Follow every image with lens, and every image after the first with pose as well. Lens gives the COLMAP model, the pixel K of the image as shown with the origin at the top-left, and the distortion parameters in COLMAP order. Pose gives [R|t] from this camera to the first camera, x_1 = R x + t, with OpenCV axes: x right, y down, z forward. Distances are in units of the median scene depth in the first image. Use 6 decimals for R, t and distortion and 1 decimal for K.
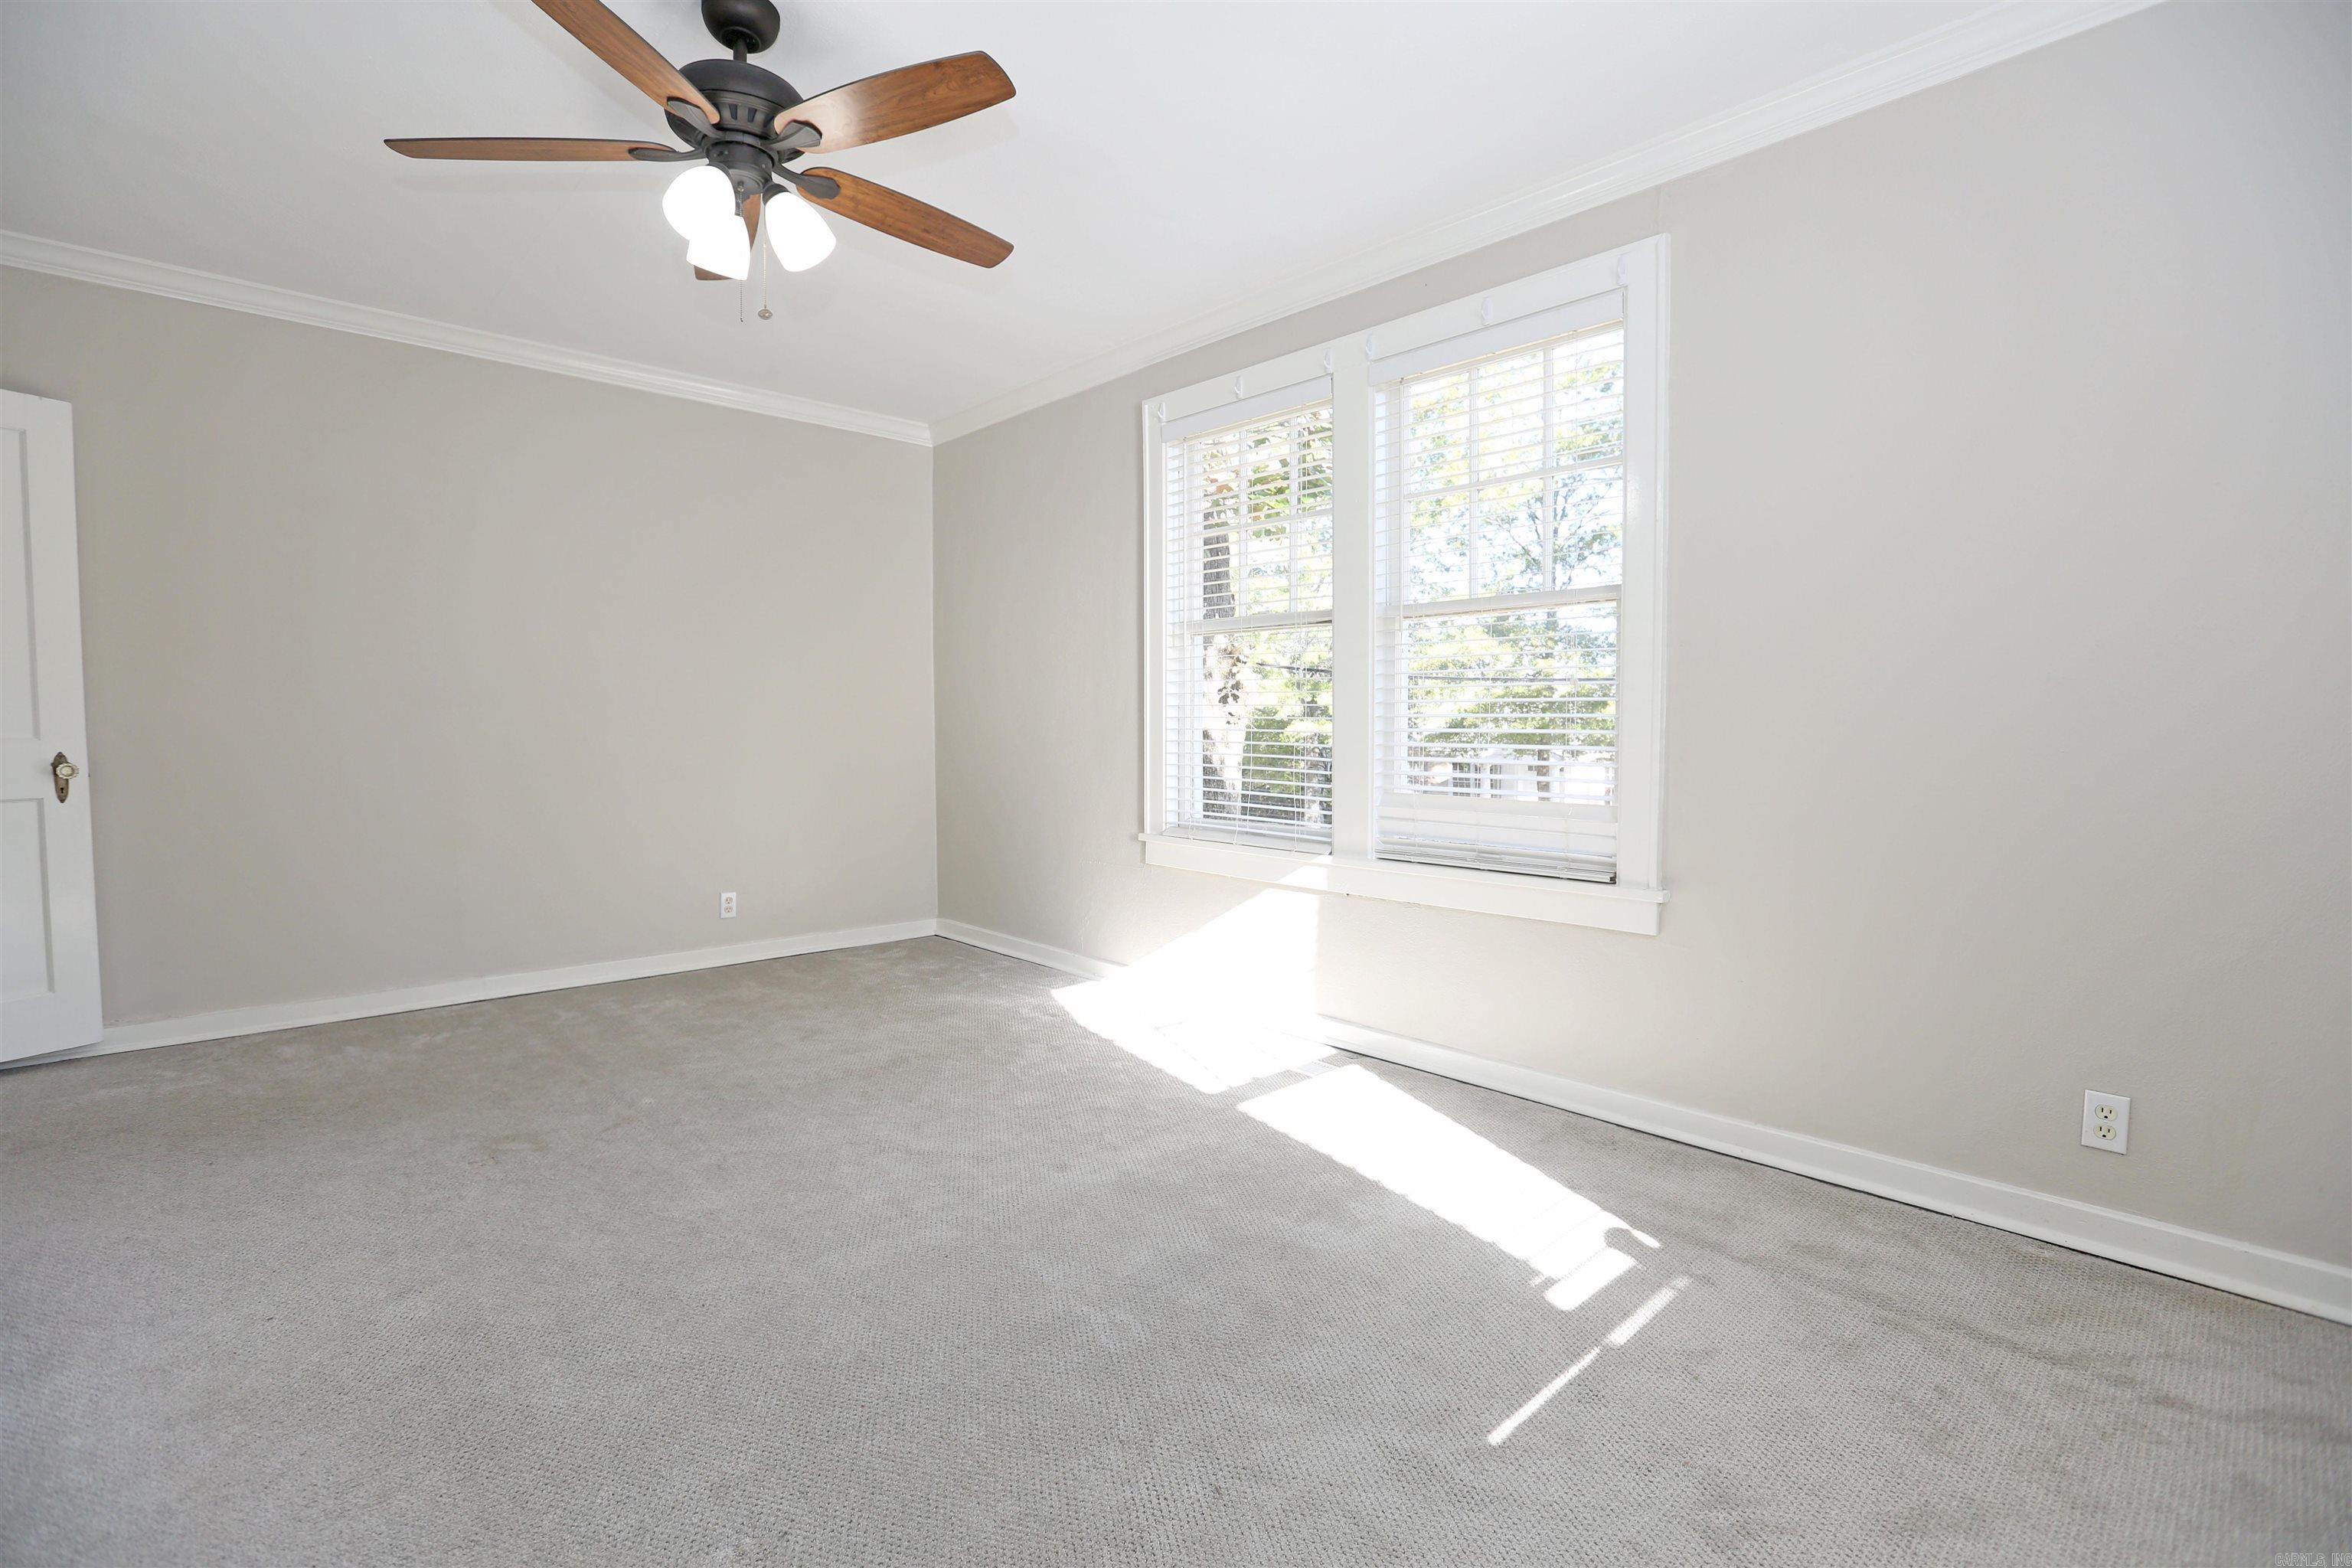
lens RADIAL K [[1063.3, 0, 1170.8], [0, 1063.3, 782.7], [0, 0, 1]] dist [-0.052831, 0.016841]
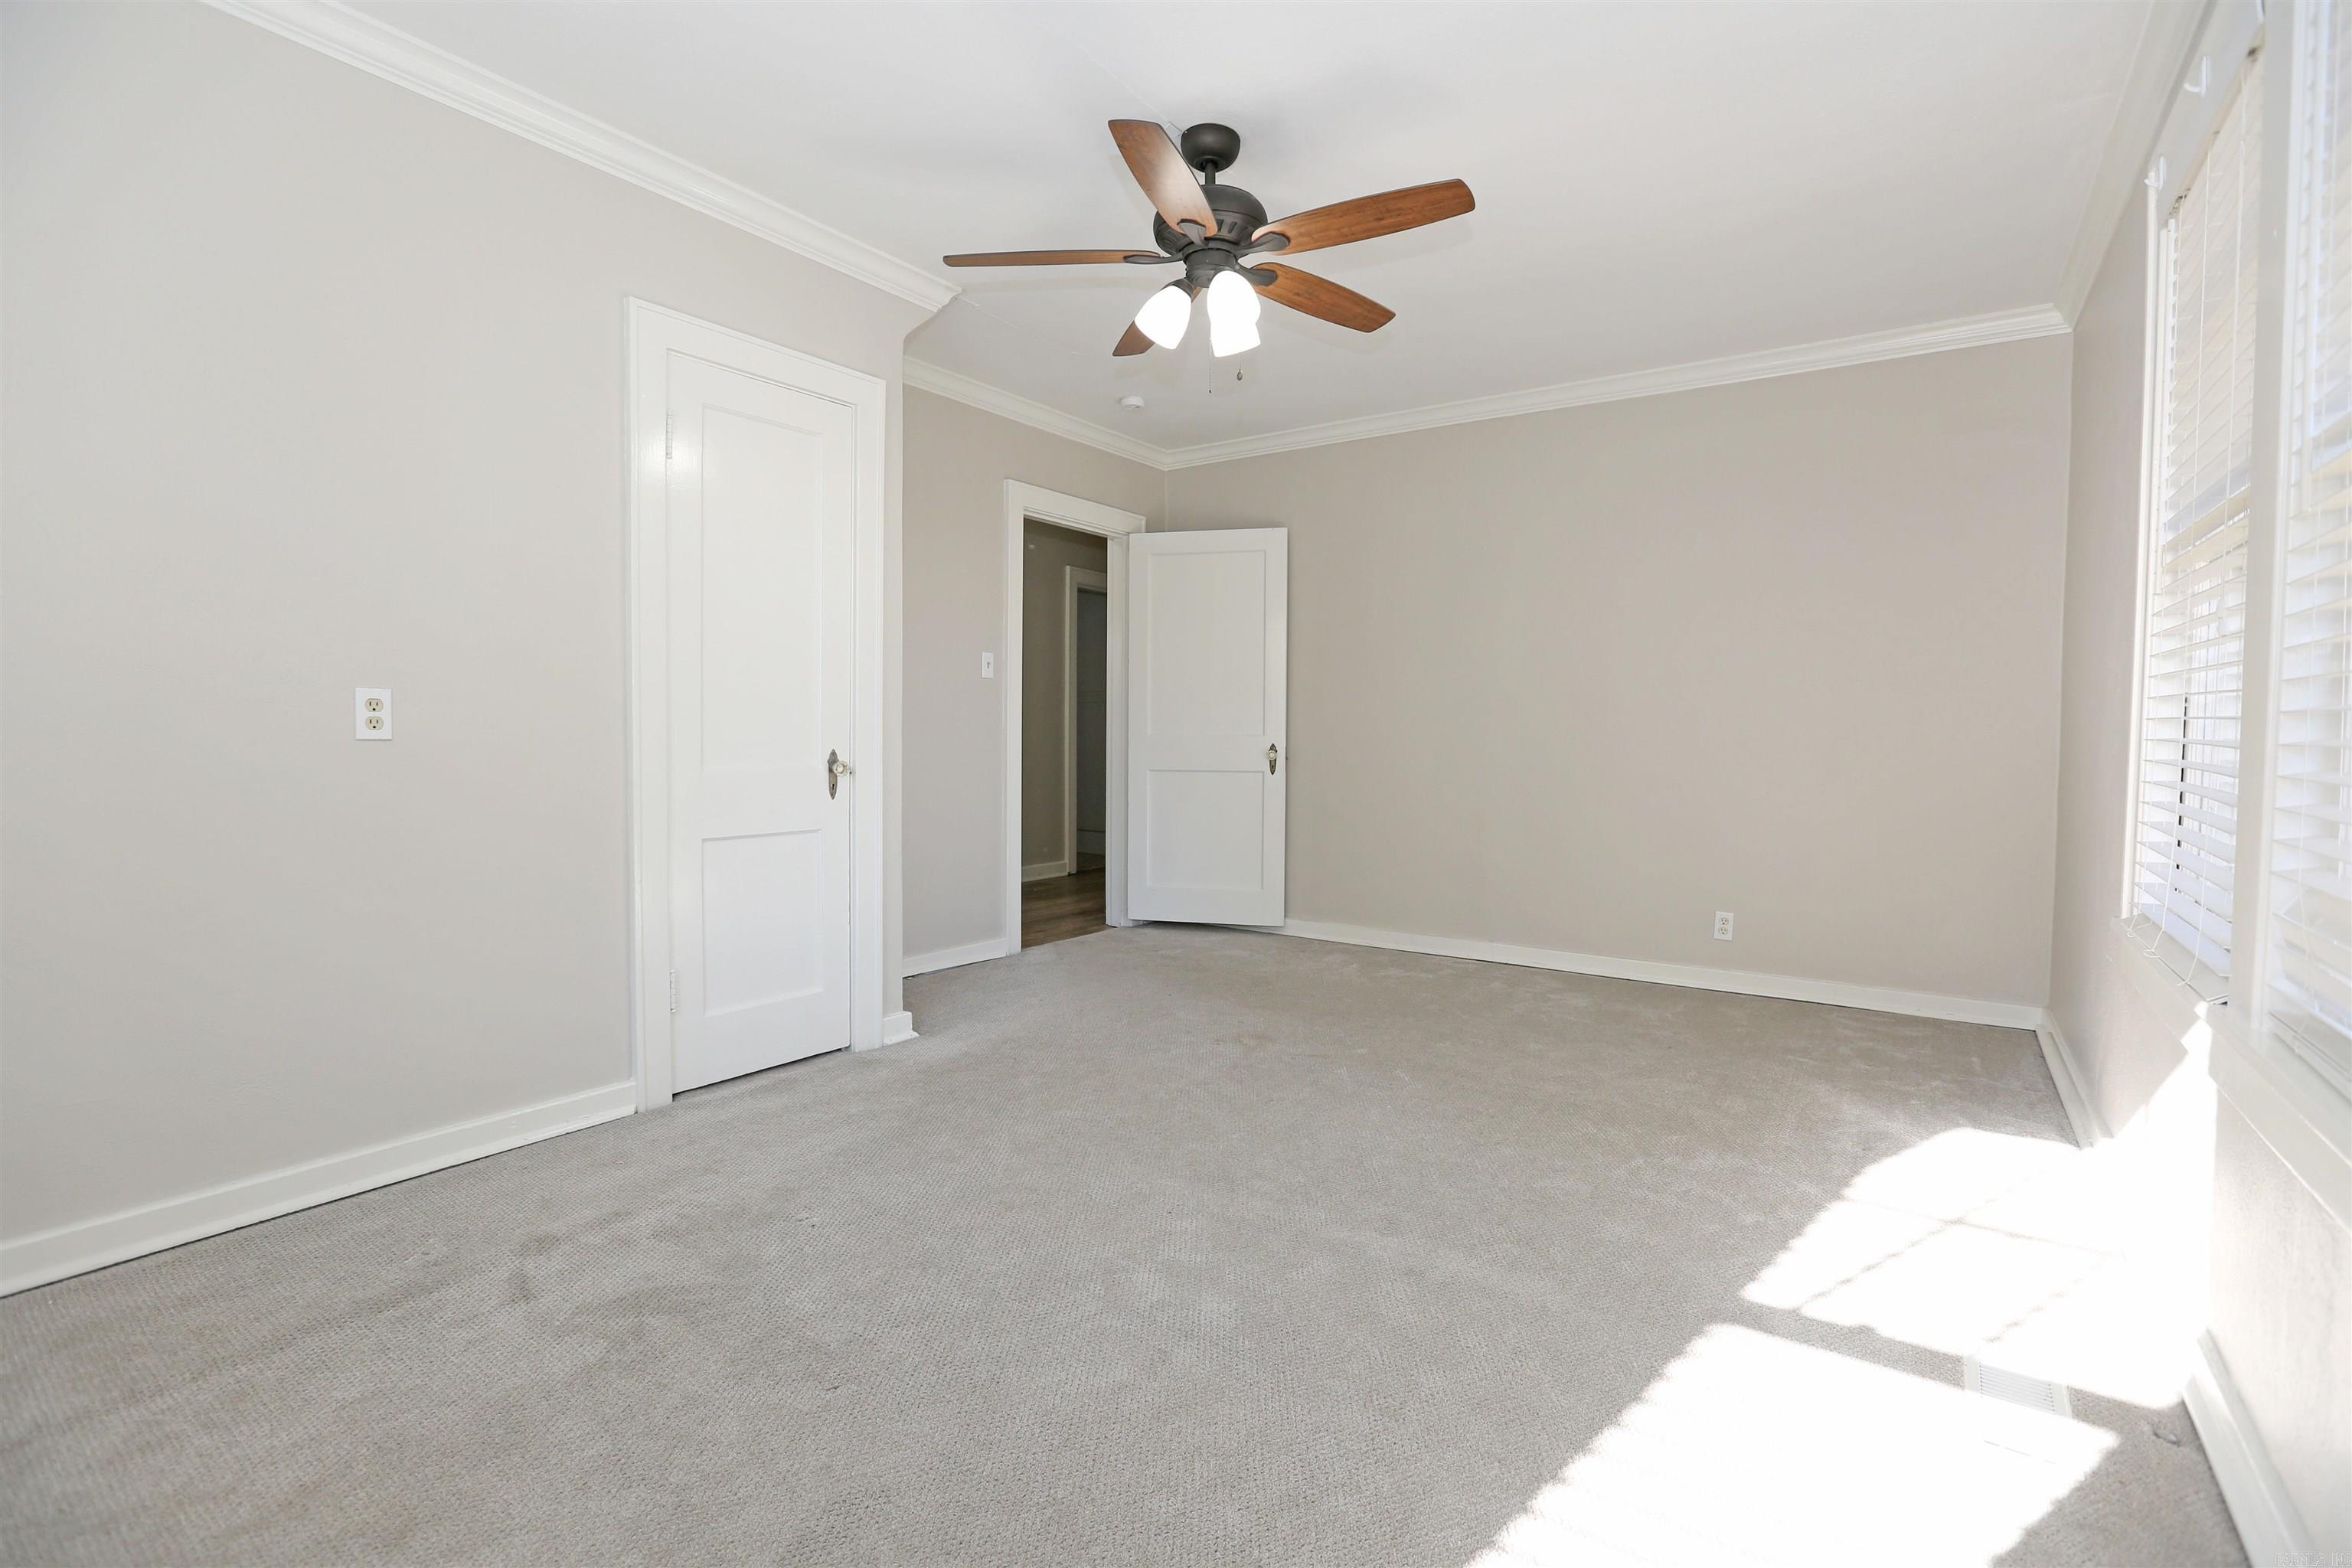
lens RADIAL K [[1063.3, 0, 1170.8], [0, 1063.3, 782.7], [0, 0, 1]] dist [-0.052831, 0.016841]
pose [[0.211792, 0.049353, -0.976068, 0.532098], [-0.057935, 0.997602, 0.037871, -0.022500], [0.975596, 0.048527, 0.214143, 0.475717]]
